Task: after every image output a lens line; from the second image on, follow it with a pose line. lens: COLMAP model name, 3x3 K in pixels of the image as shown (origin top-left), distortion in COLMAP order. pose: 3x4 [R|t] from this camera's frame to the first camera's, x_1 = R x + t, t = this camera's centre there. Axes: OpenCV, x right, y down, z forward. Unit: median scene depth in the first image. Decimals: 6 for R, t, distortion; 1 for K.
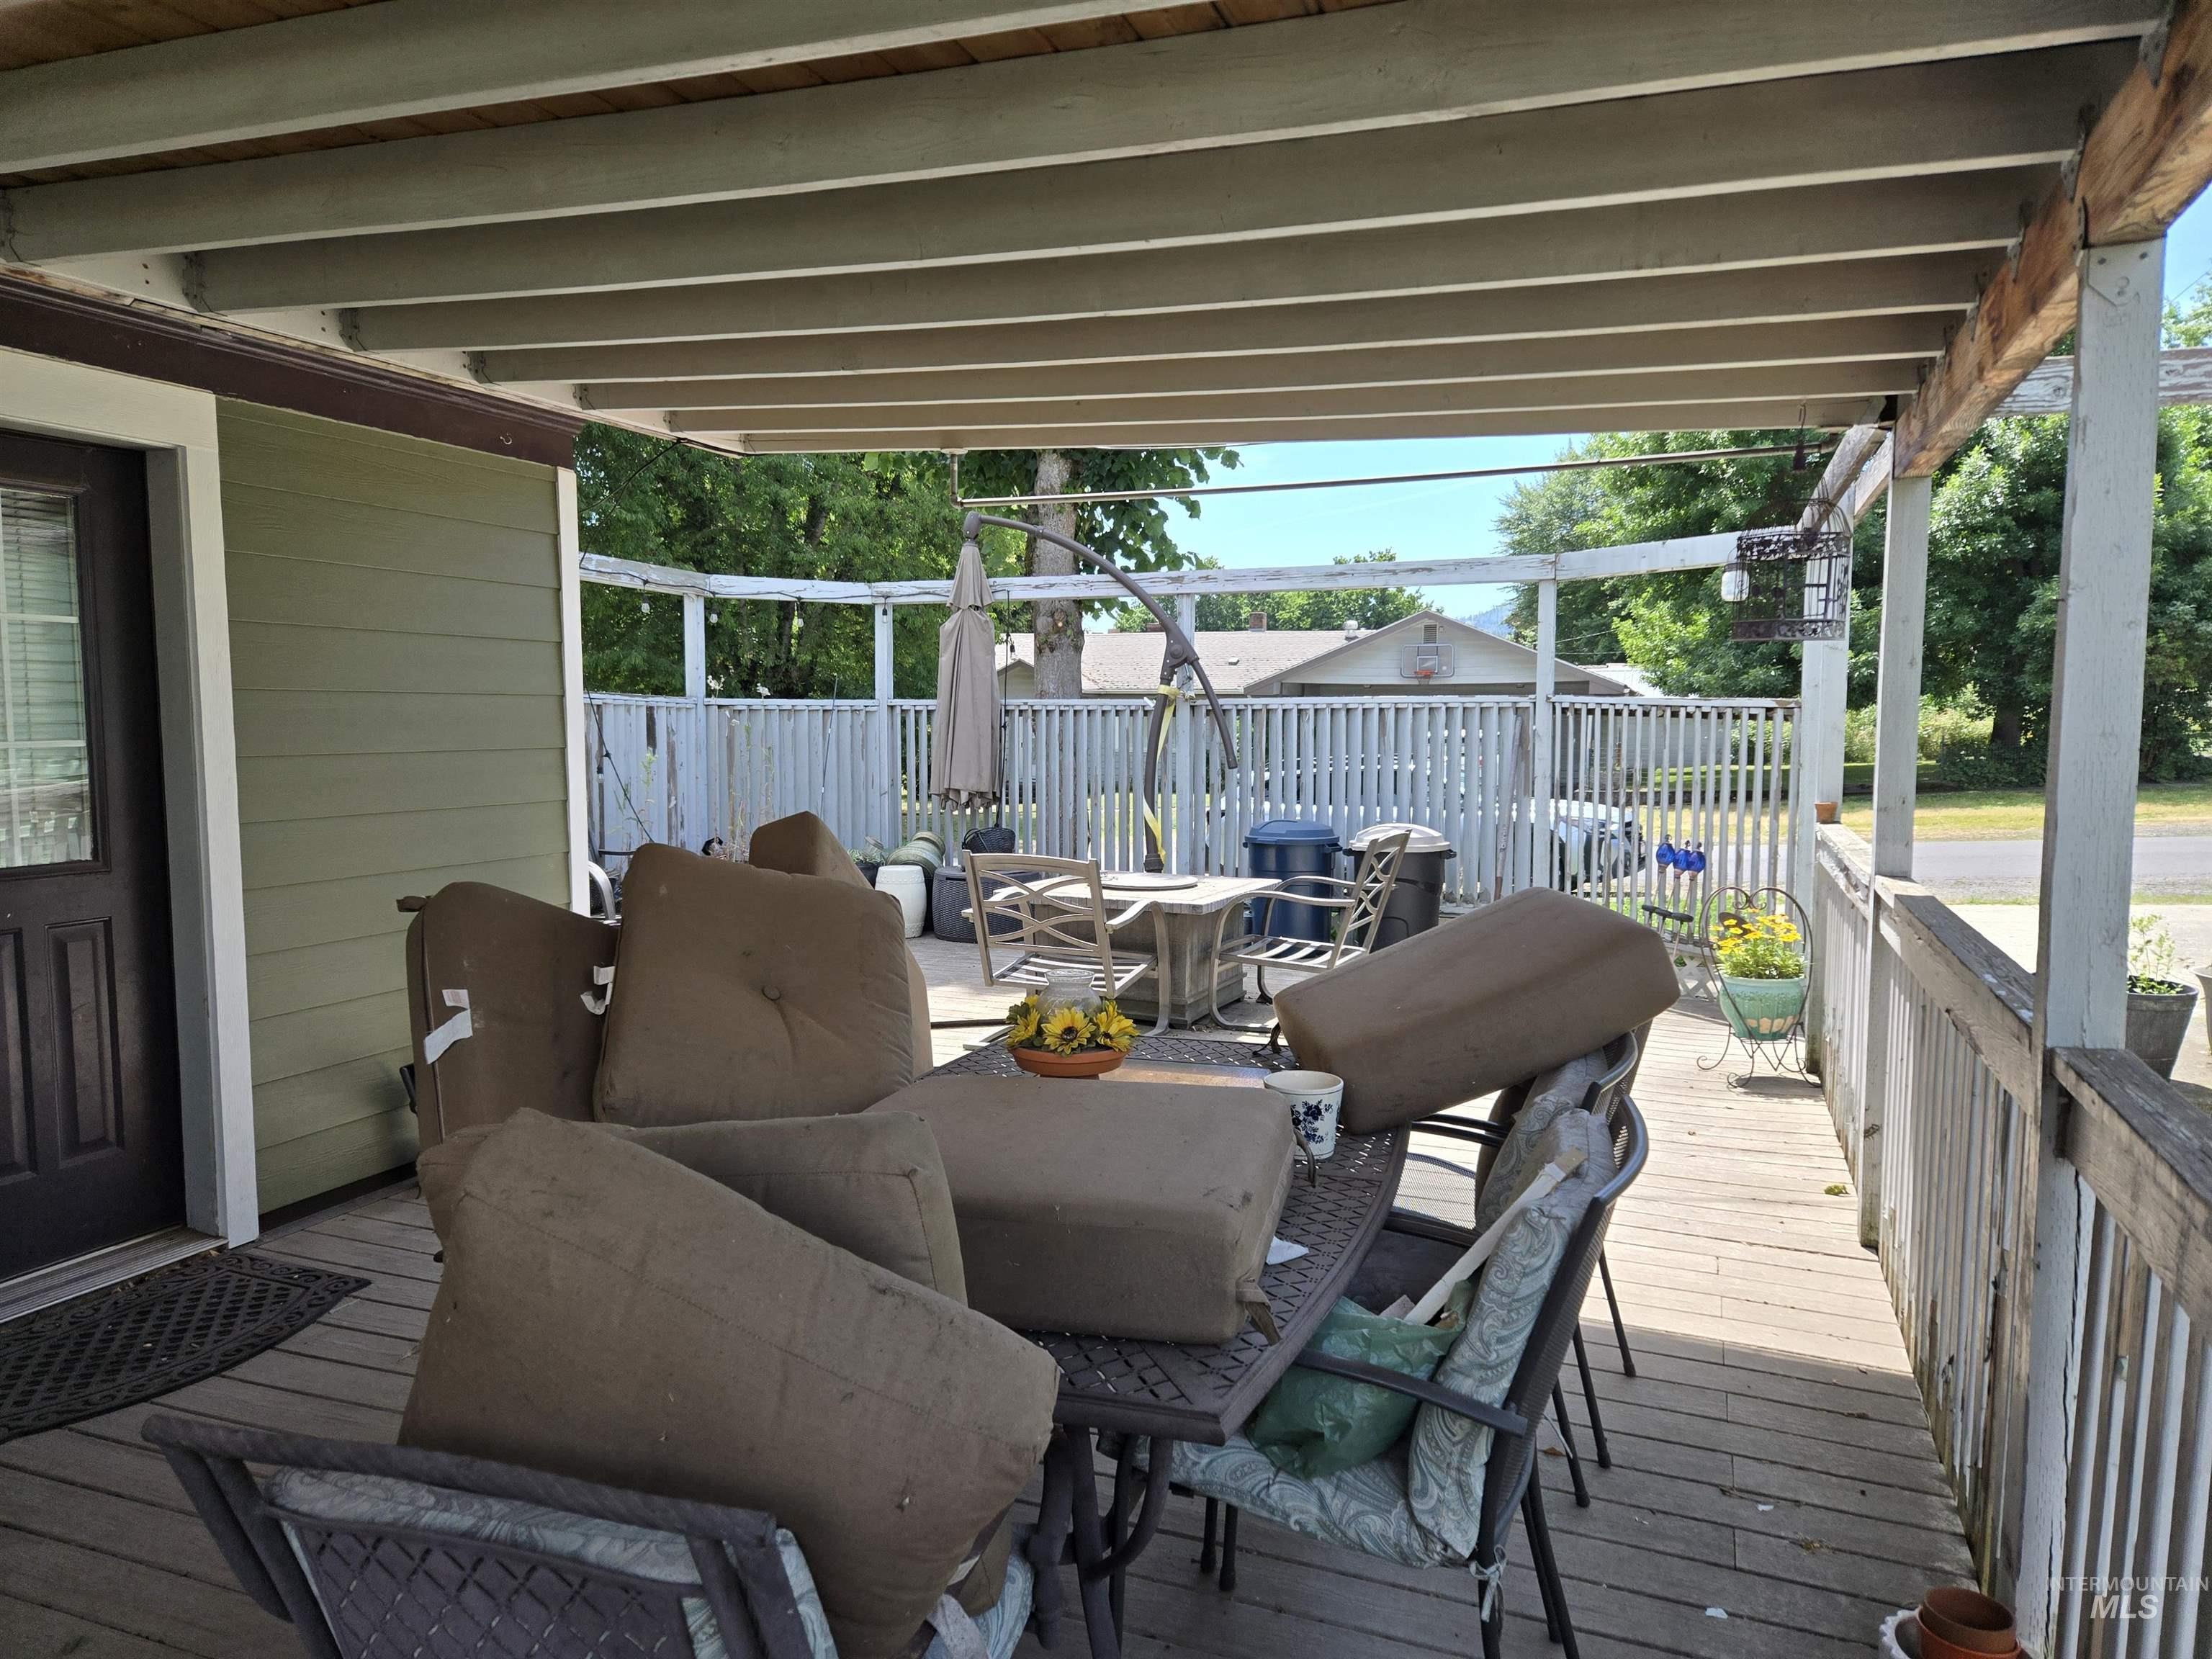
lens RADIAL K [[1469.3, 0, 1106.9], [0, 1469.3, 833.8], [0, 0, 1]] dist [0.041189, -0.027549]
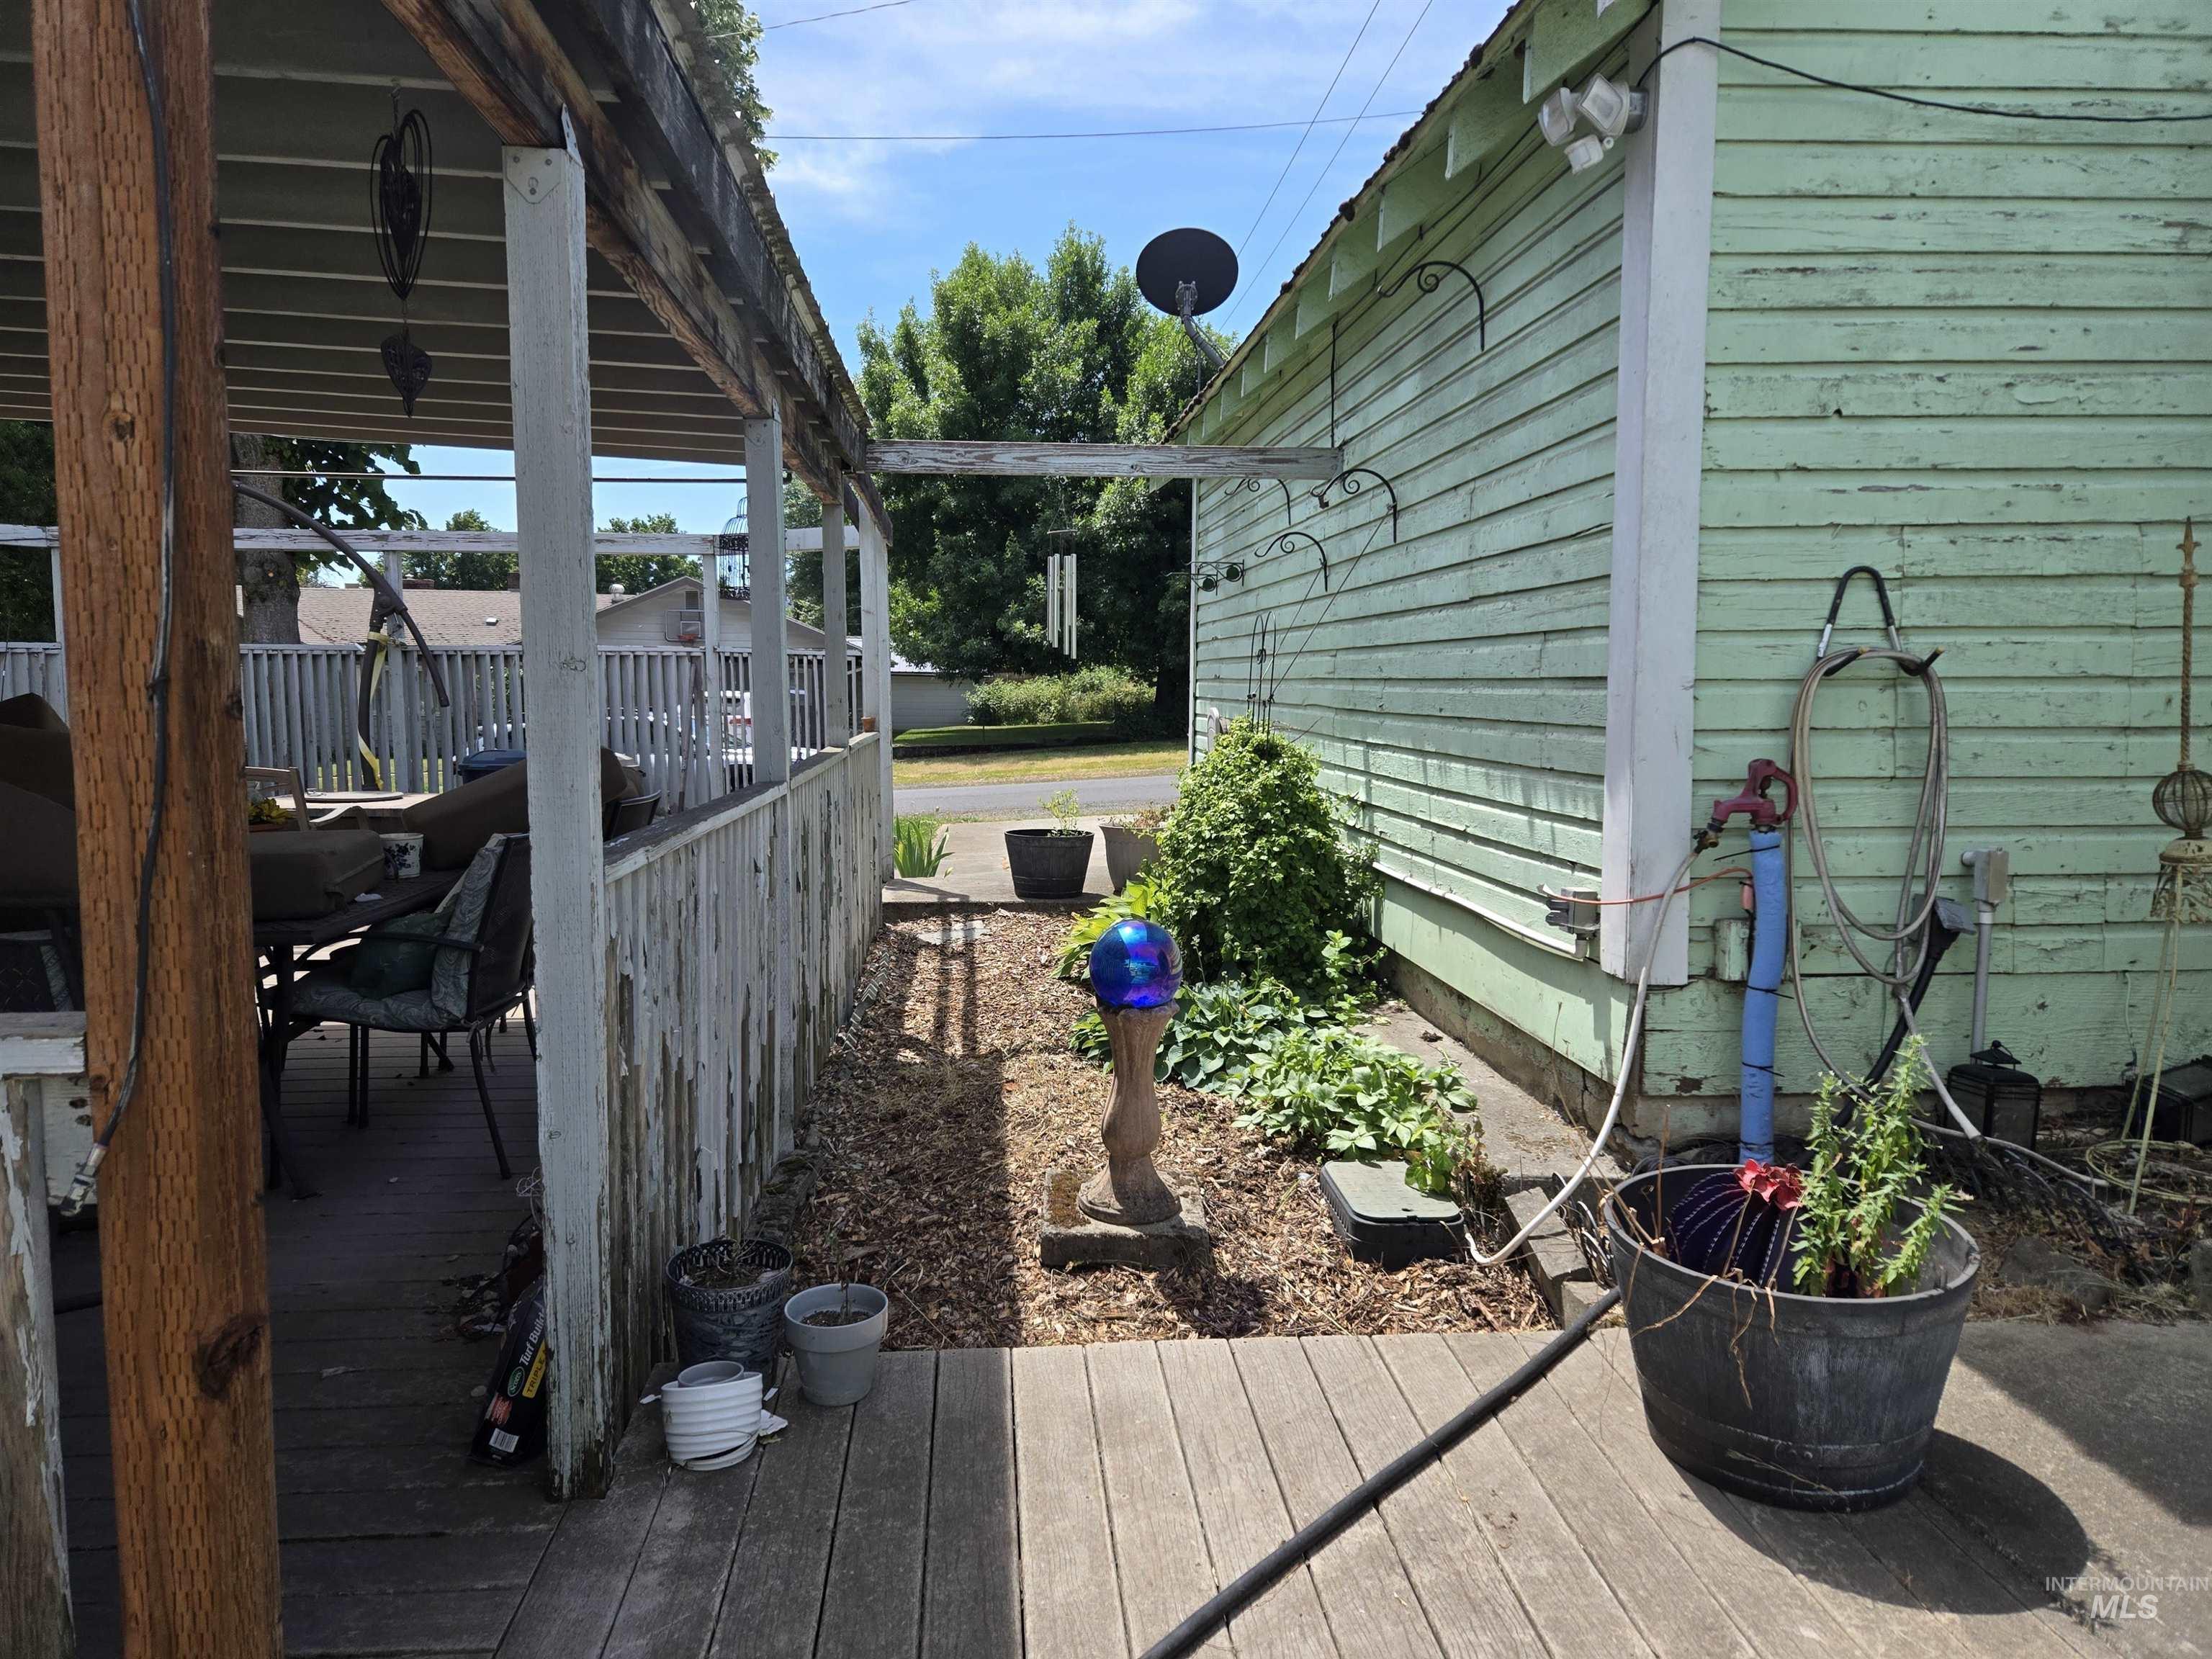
lens RADIAL K [[1469.3, 0, 1097.8], [0, 1469.3, 837.7], [0, 0, 1]] dist [0.041189, -0.027549]
pose [[0.895535, -0.043011, 0.442907, 0.016698], [0.032977, 0.998996, 0.030335, 0.024748], [-0.443767, -0.012560, 0.896054, -0.163502]]
